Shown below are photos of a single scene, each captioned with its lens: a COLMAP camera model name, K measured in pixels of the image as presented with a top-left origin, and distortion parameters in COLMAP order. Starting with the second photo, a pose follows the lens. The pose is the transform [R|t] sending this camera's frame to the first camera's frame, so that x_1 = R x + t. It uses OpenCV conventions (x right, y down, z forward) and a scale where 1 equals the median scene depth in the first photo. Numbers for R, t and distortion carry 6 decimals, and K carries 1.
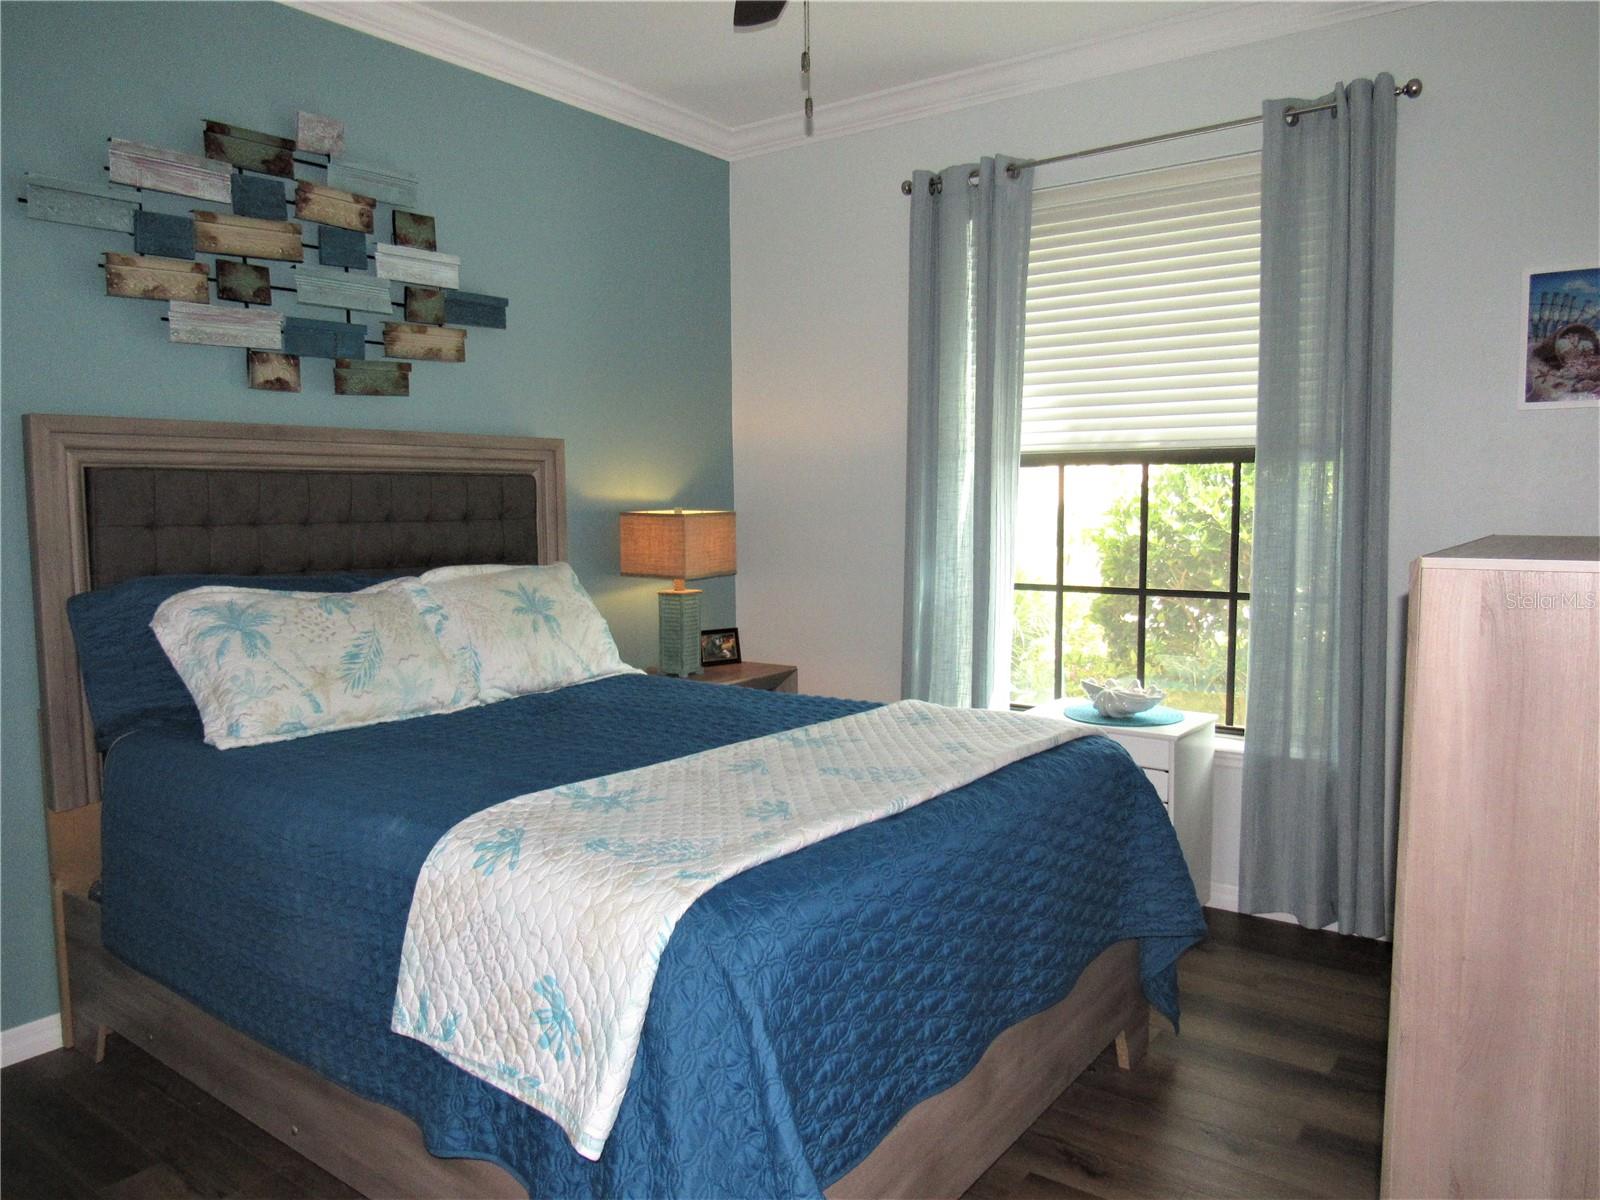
lens RADIAL K [[1140.0, 0, 801.0], [0, 1140.0, 602.2], [0, 0, 1]] dist [-0.027523, 0.001420]
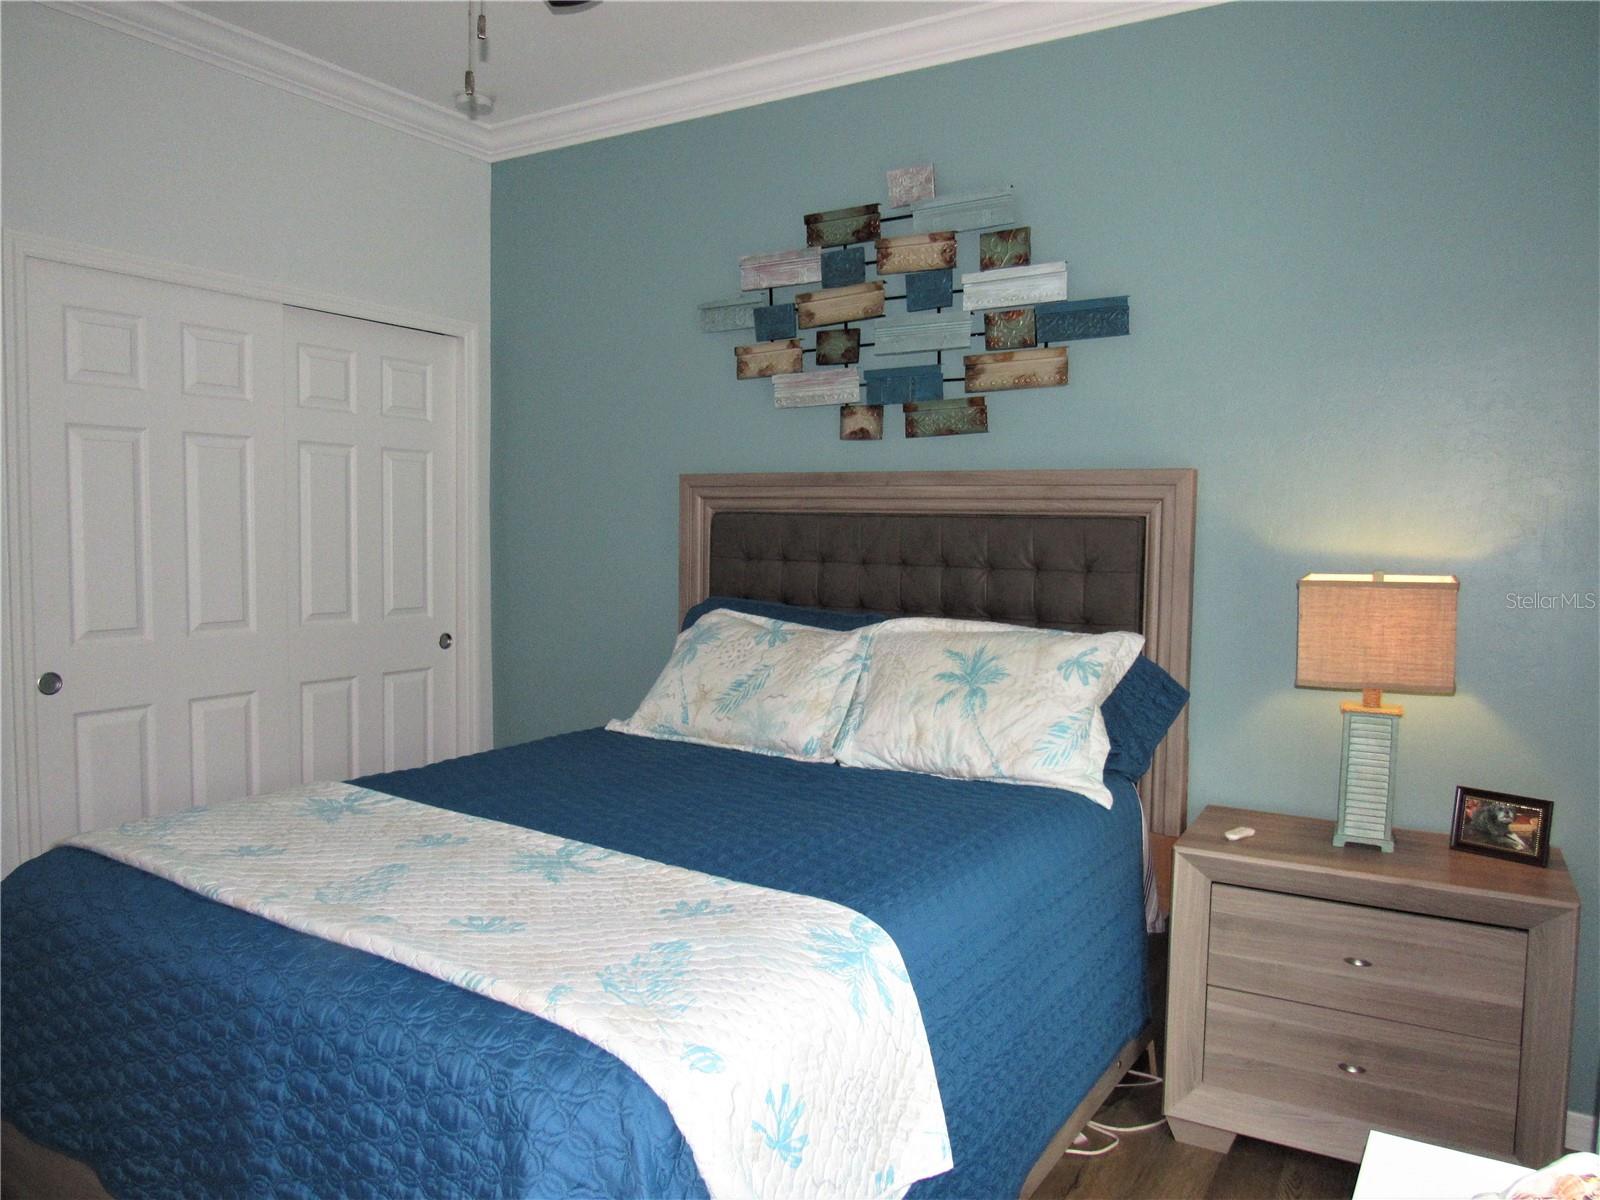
lens RADIAL K [[1140.0, 0, 801.0], [0, 1140.0, 602.2], [0, 0, 1]] dist [-0.027523, 0.001420]
pose [[0.076661, 0.080412, -0.993809, 0.616311], [-0.102212, 0.992125, 0.072391, -0.103390], [0.991804, 0.096030, 0.084276, 0.846924]]
